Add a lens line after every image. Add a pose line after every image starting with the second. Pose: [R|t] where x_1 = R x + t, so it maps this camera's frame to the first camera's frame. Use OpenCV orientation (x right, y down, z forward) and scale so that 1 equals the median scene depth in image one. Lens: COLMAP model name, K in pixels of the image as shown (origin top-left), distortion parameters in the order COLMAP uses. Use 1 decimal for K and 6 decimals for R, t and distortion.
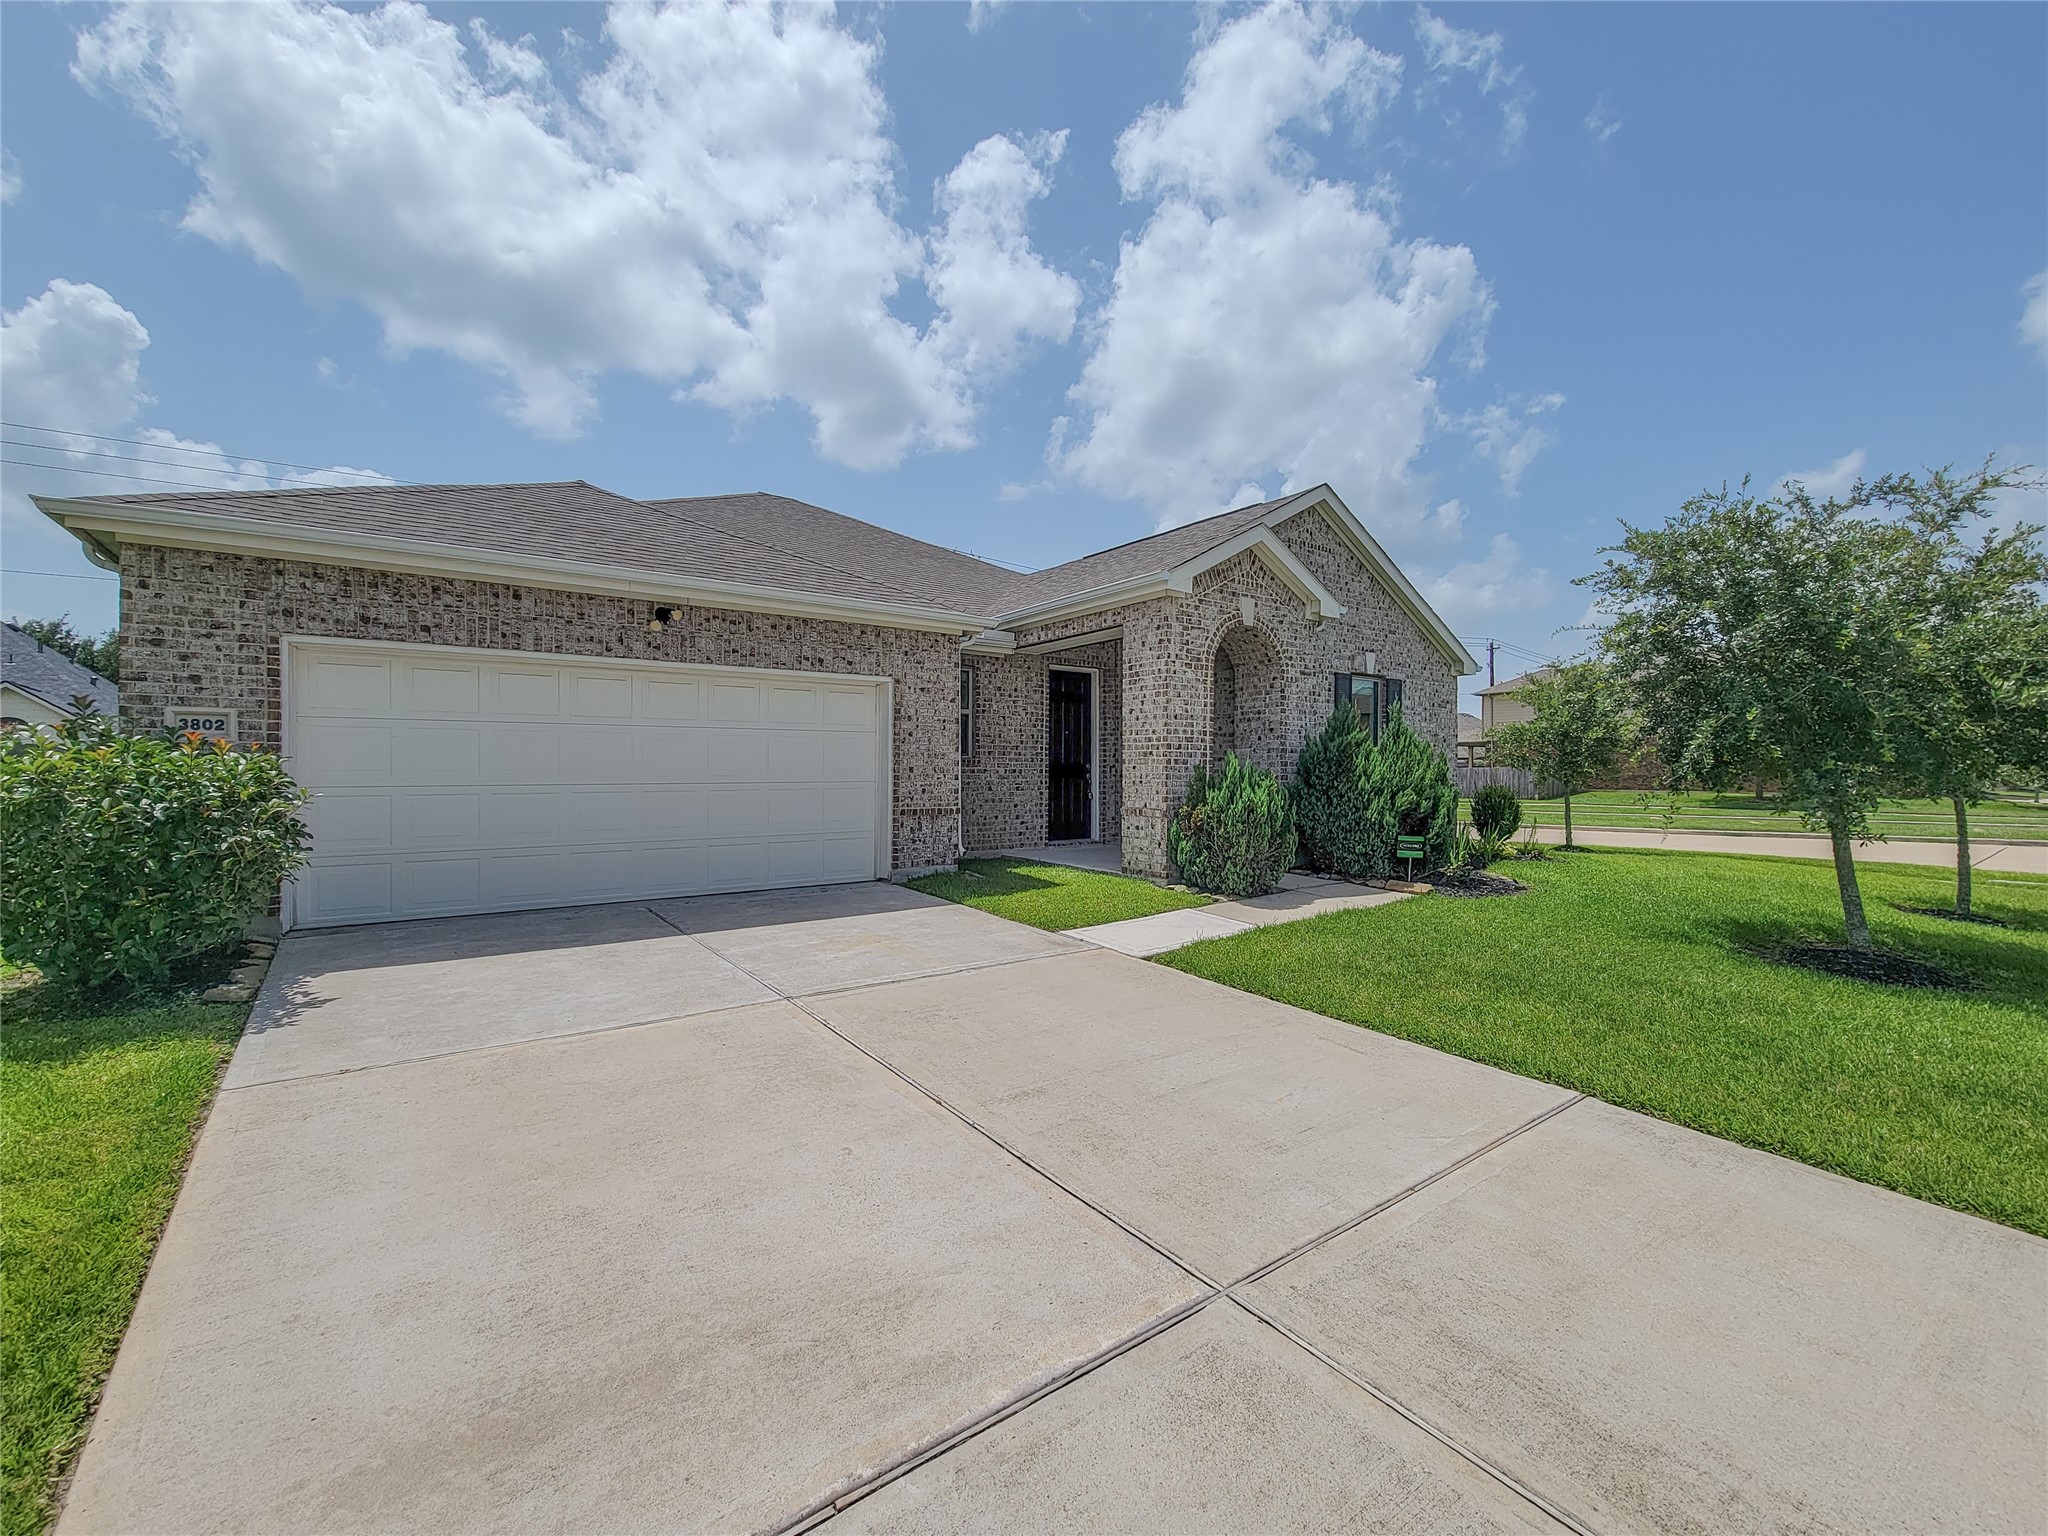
lens RADIAL K [[822.3, 0, 998.3], [0, 822.3, 773.6], [0, 0, 1]] dist [0.011004, -0.005881]
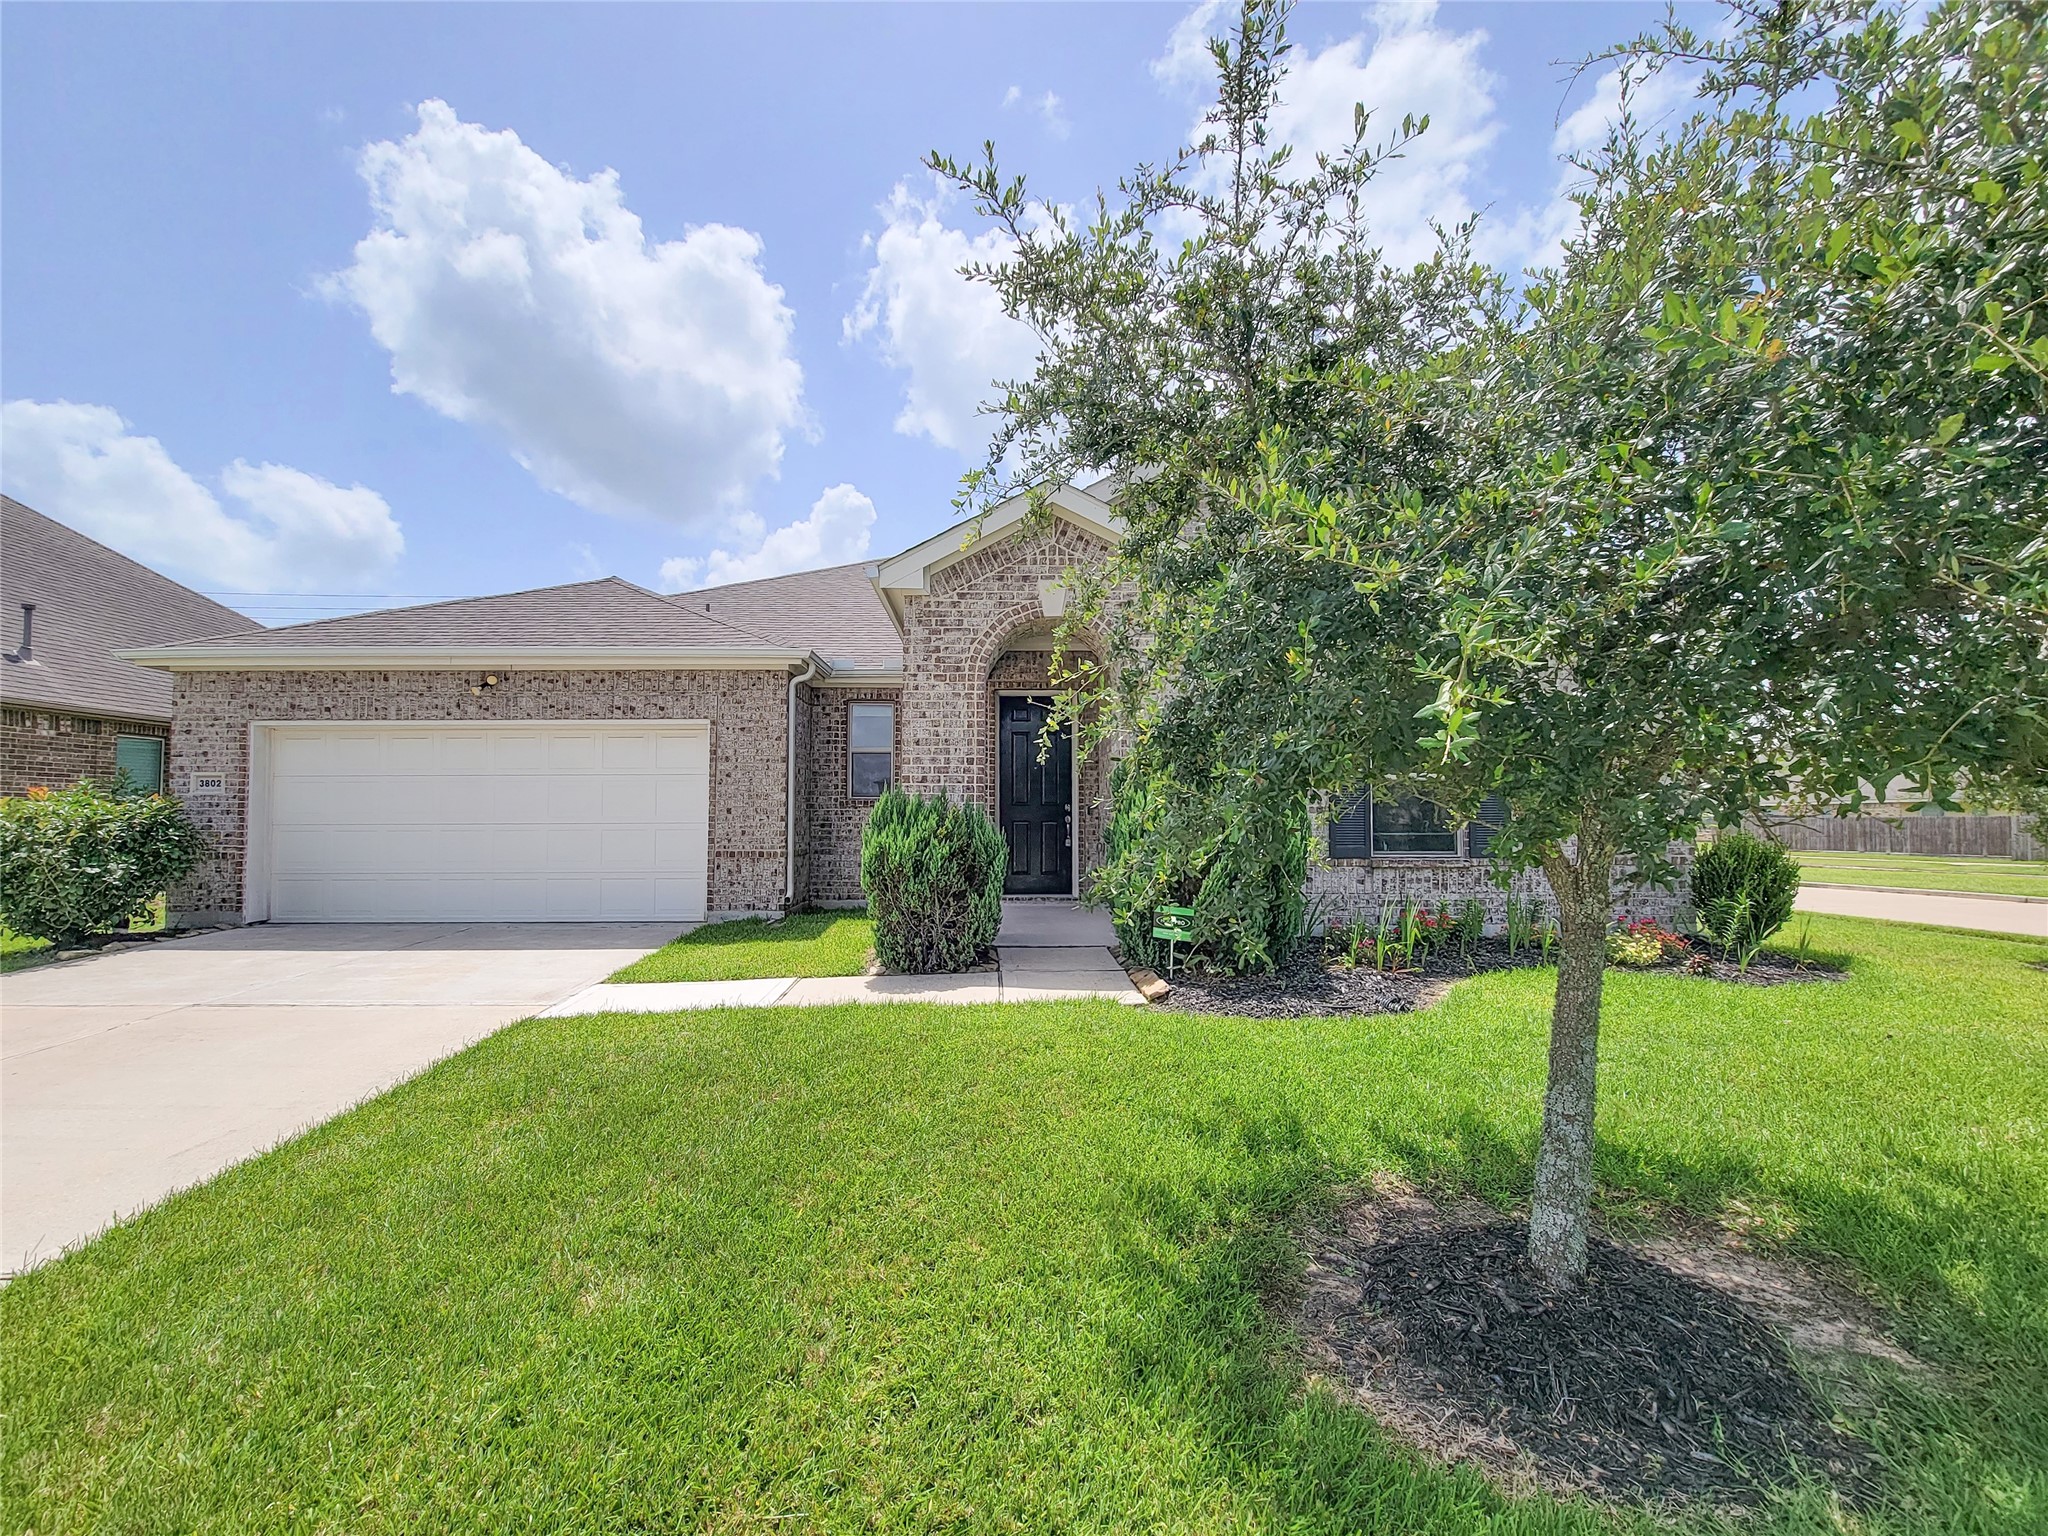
lens RADIAL K [[816.6, 0, 1023.3], [0, 816.6, 796.8], [0, 0, 1]] dist [-0.000540, 0.000014]
pose [[0.825489, -0.018865, -0.564103, 0.755741], [0.000731, 0.999476, -0.032355, 0.010456], [0.564418, 0.026296, 0.825070, 0.399327]]
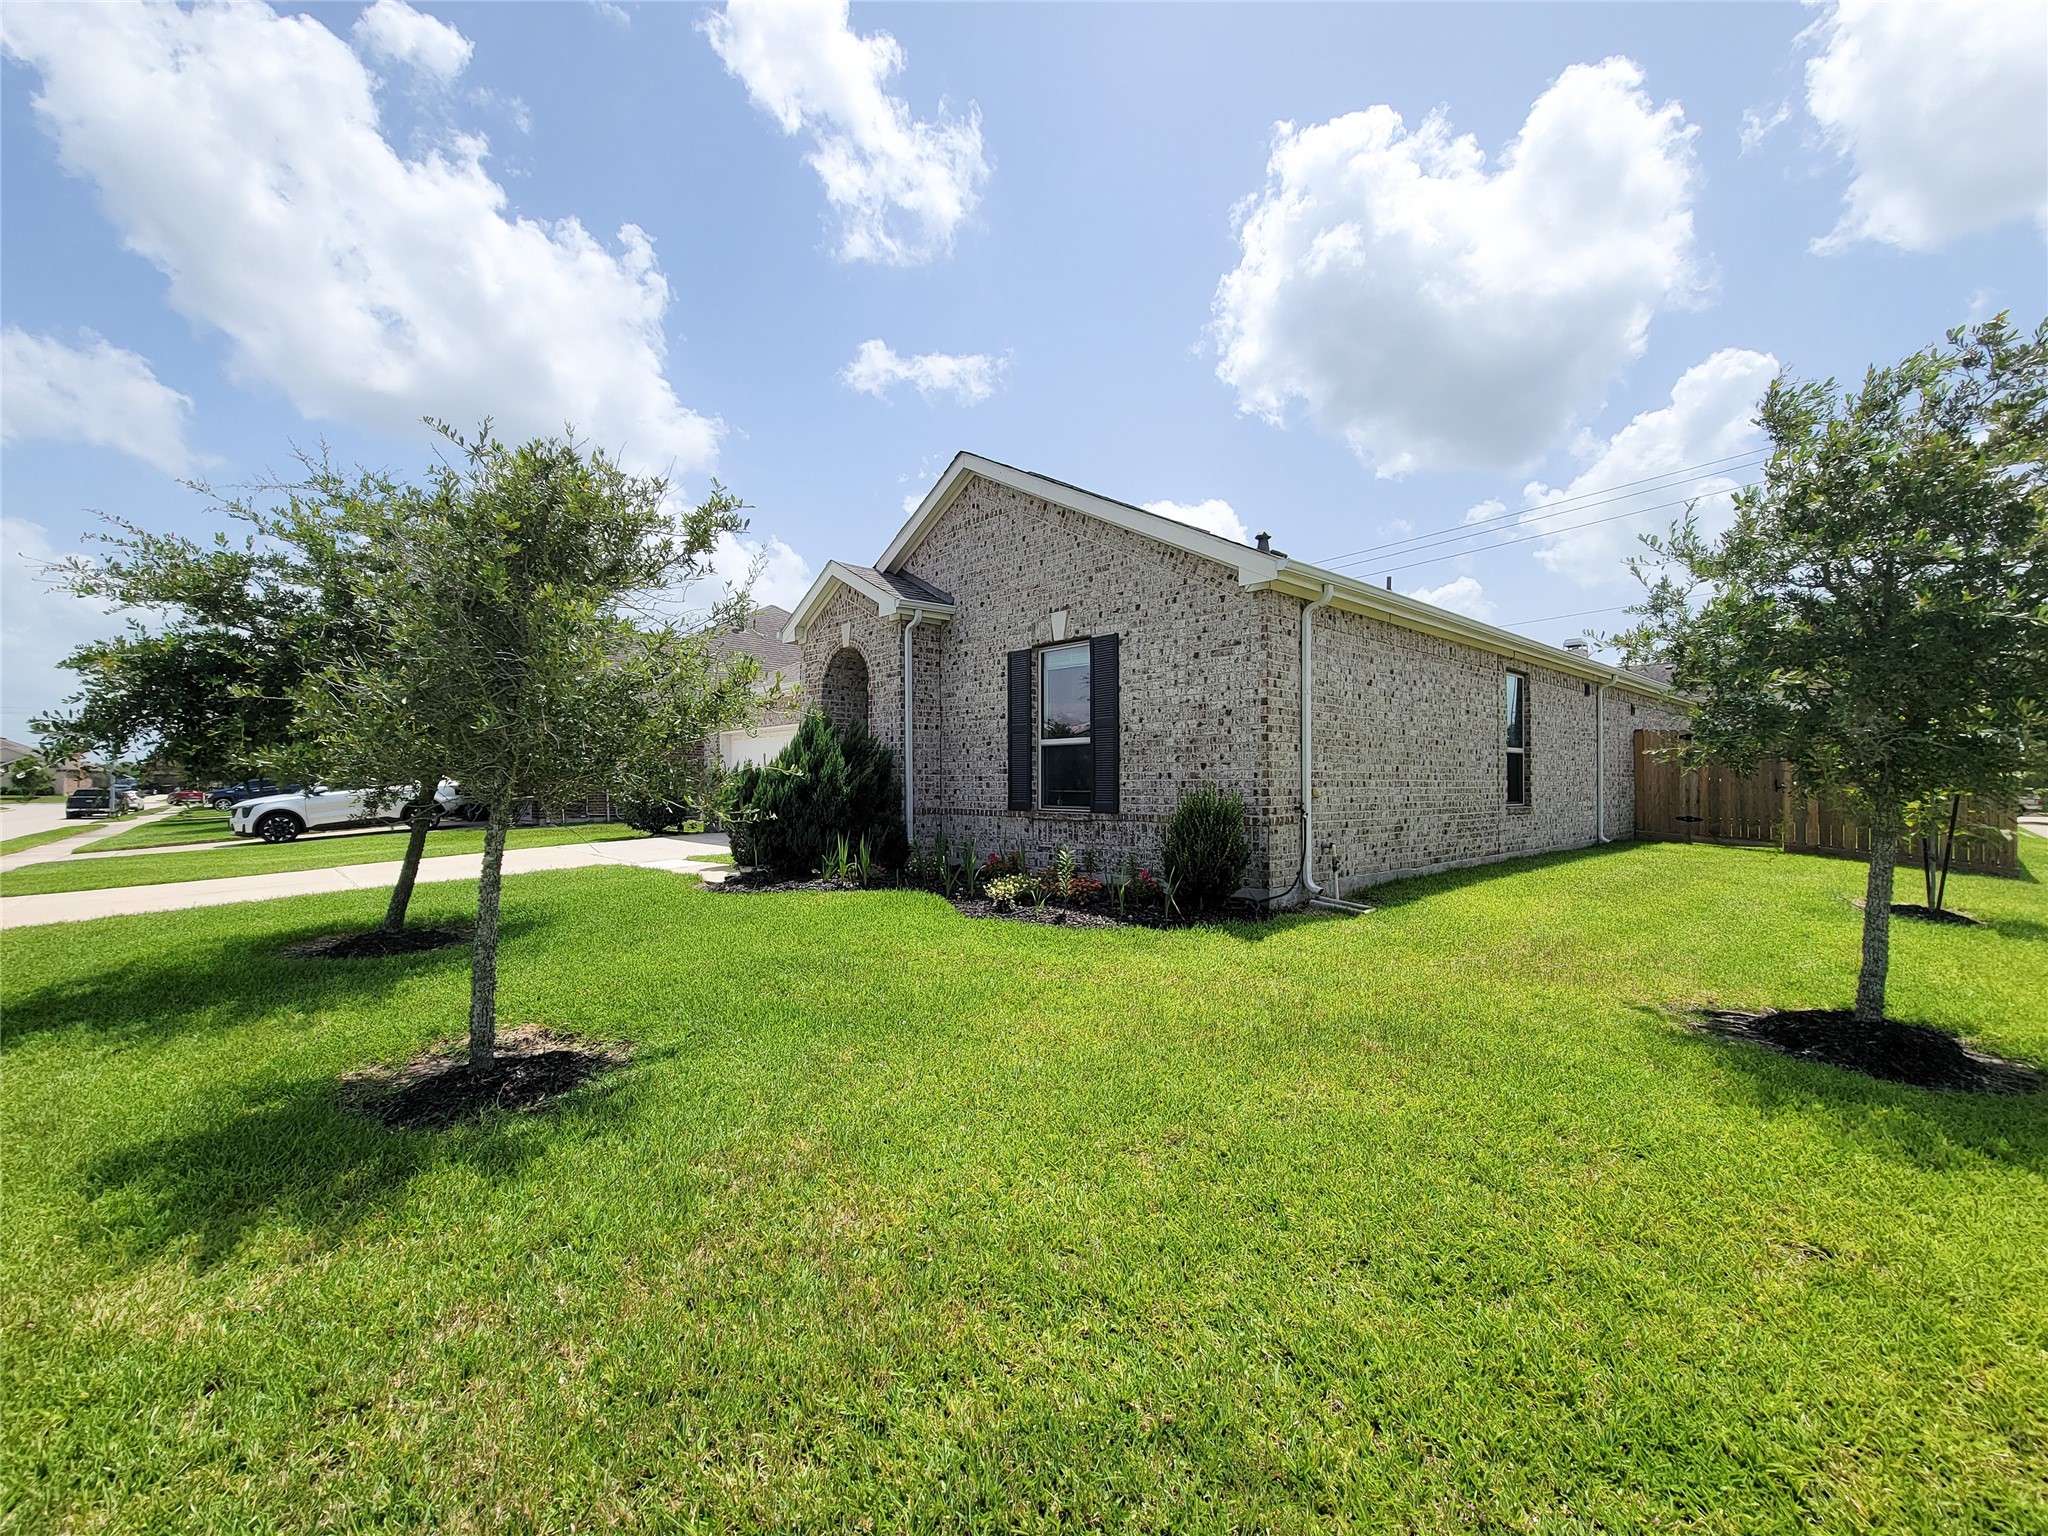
lens RADIAL K [[822.3, 0, 998.3], [0, 822.3, 773.6], [0, 0, 1]] dist [0.011004, -0.005881]
pose [[0.133987, -0.008156, -0.990949, 1.604521], [-0.001412, 0.999964, -0.008421, 0.009990], [0.990982, 0.002527, 0.133971, 1.141514]]
